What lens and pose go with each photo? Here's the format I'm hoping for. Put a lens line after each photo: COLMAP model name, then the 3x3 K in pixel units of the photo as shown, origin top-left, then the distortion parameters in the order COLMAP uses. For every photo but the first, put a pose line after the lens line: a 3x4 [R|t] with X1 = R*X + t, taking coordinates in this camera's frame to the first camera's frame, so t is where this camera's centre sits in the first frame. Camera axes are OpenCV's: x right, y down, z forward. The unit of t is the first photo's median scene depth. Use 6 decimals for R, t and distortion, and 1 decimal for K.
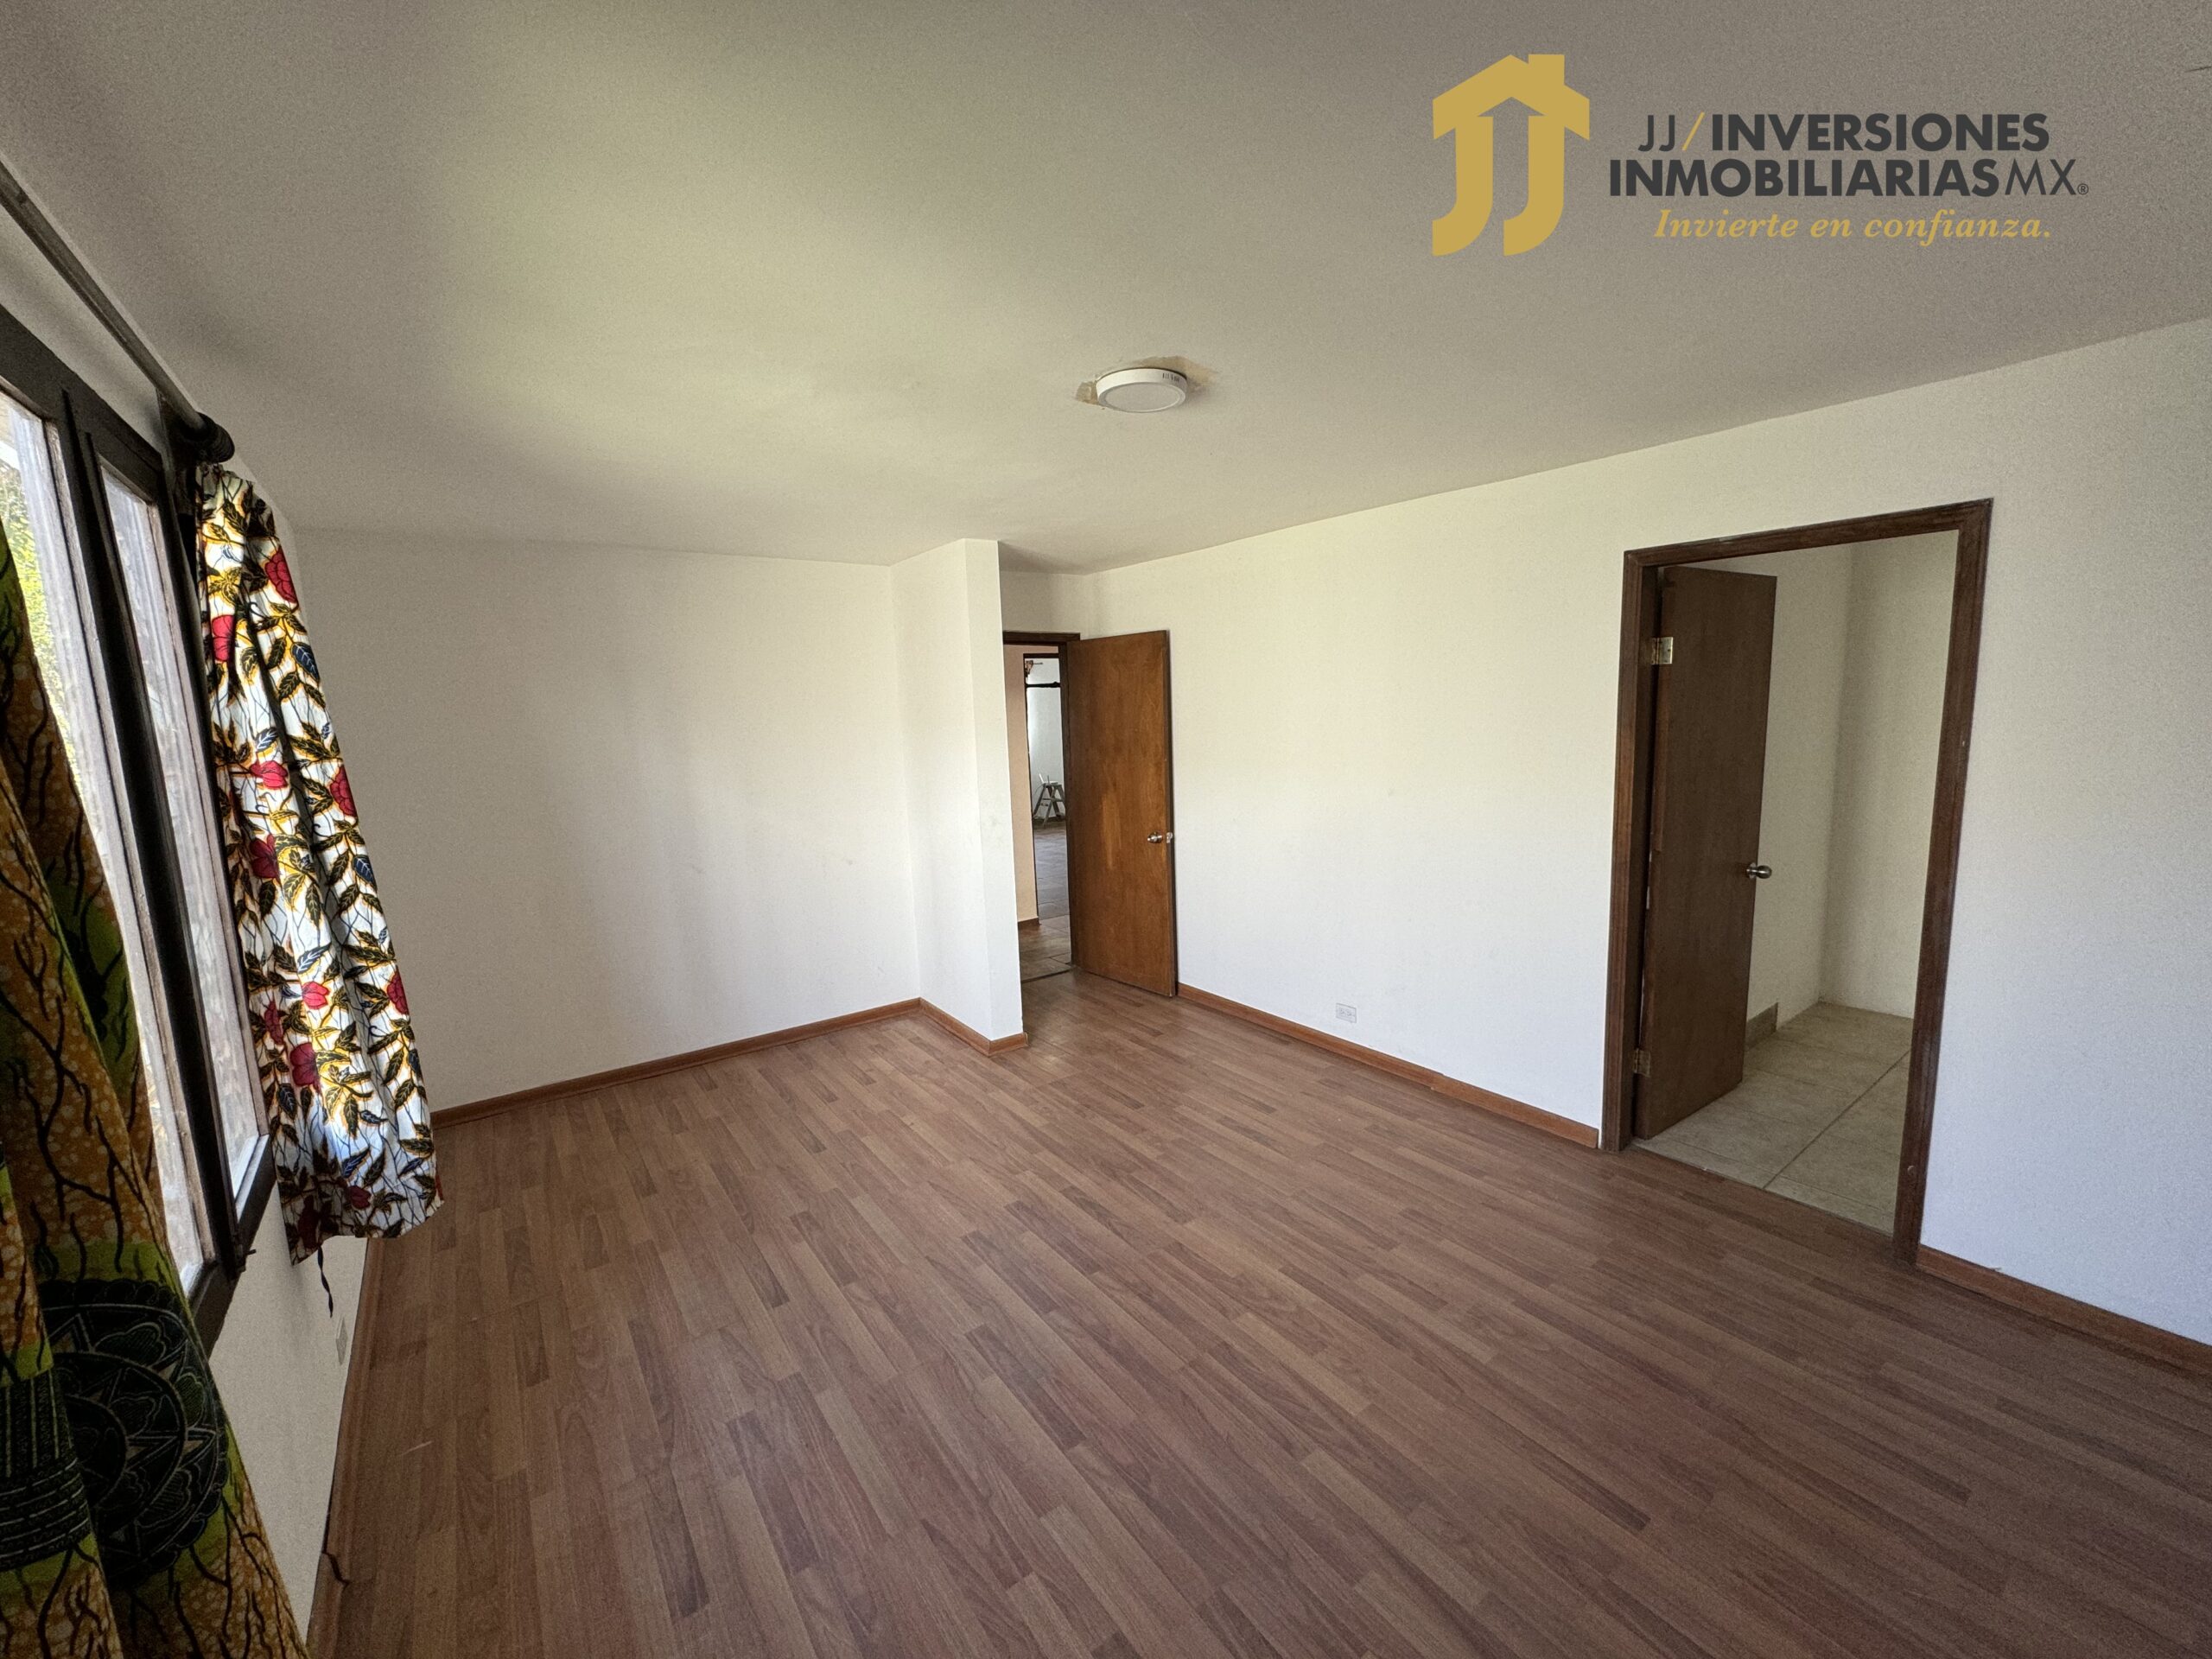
lens RADIAL K [[888.0, 0, 1109.7], [0, 888.0, 832.9], [0, 0, 1]] dist [0.000006, 0.000119]
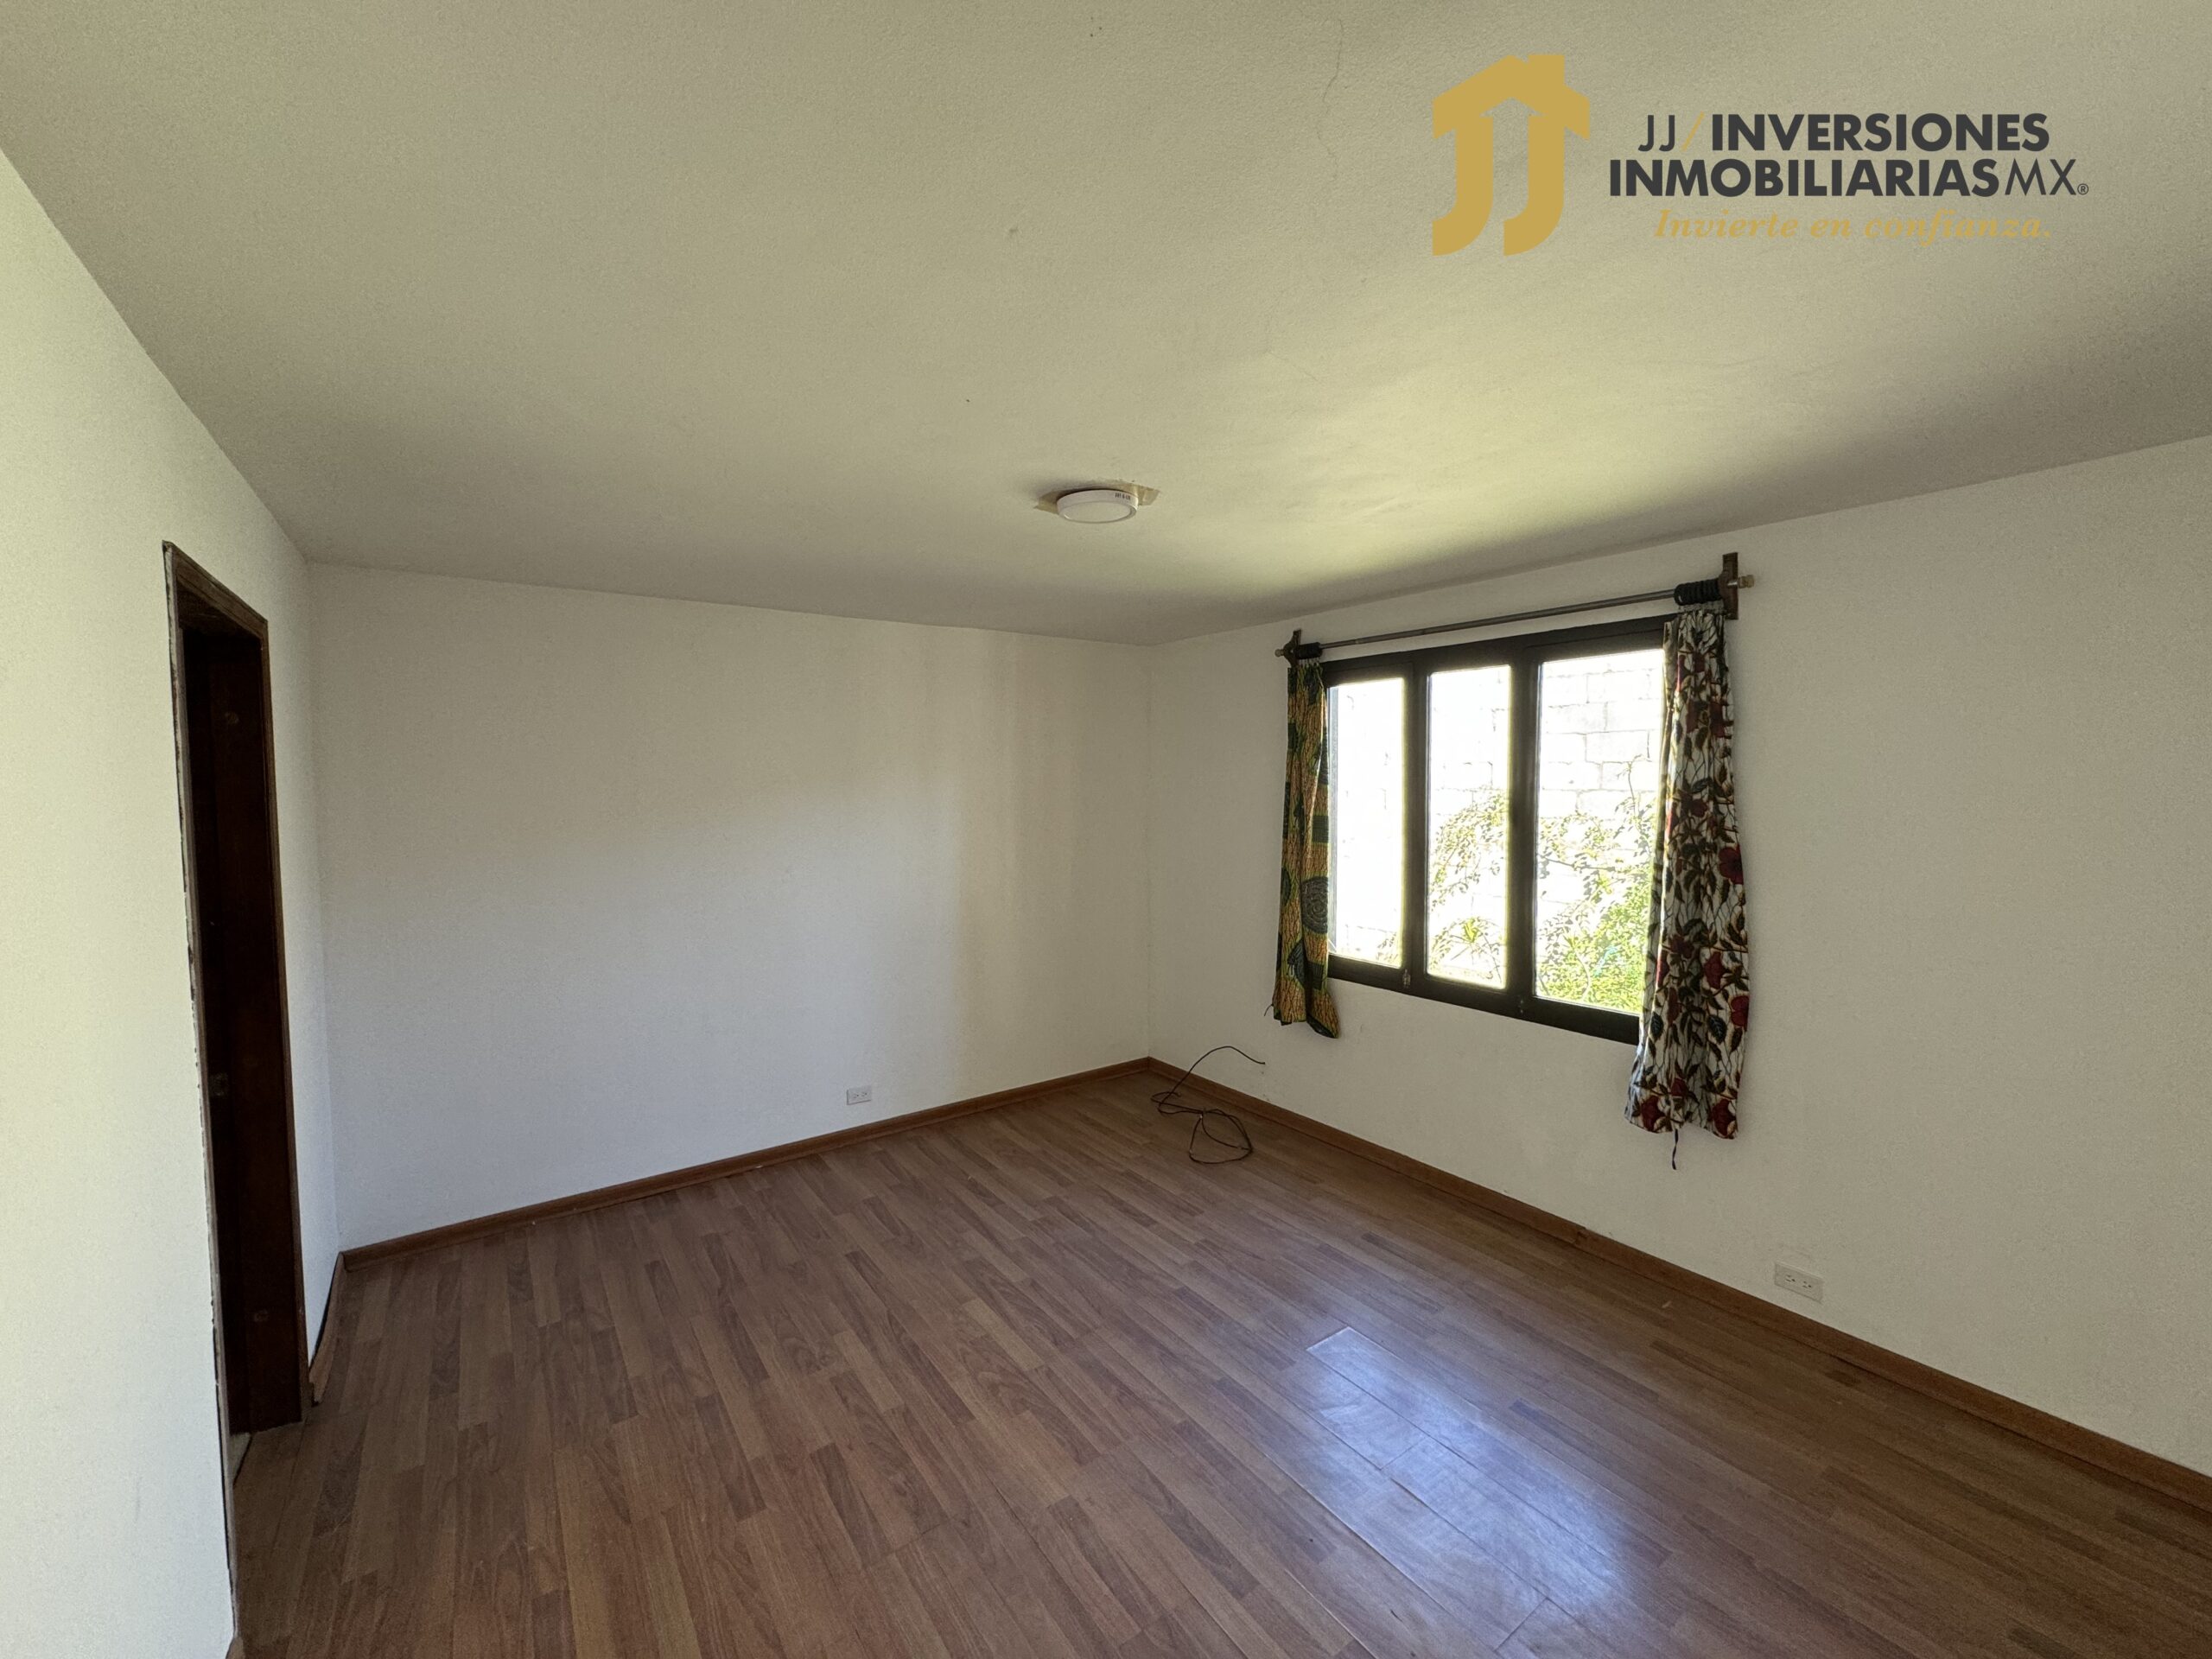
lens RADIAL K [[888.0, 0, 1104.7], [0, 888.0, 833.0], [0, 0, 1]] dist [0.000006, 0.000119]
pose [[-0.998892, 0.042929, 0.019286, 0.018305], [0.045918, 0.978835, 0.199435, -0.284106], [-0.010317, 0.200100, -0.979721, 1.937518]]
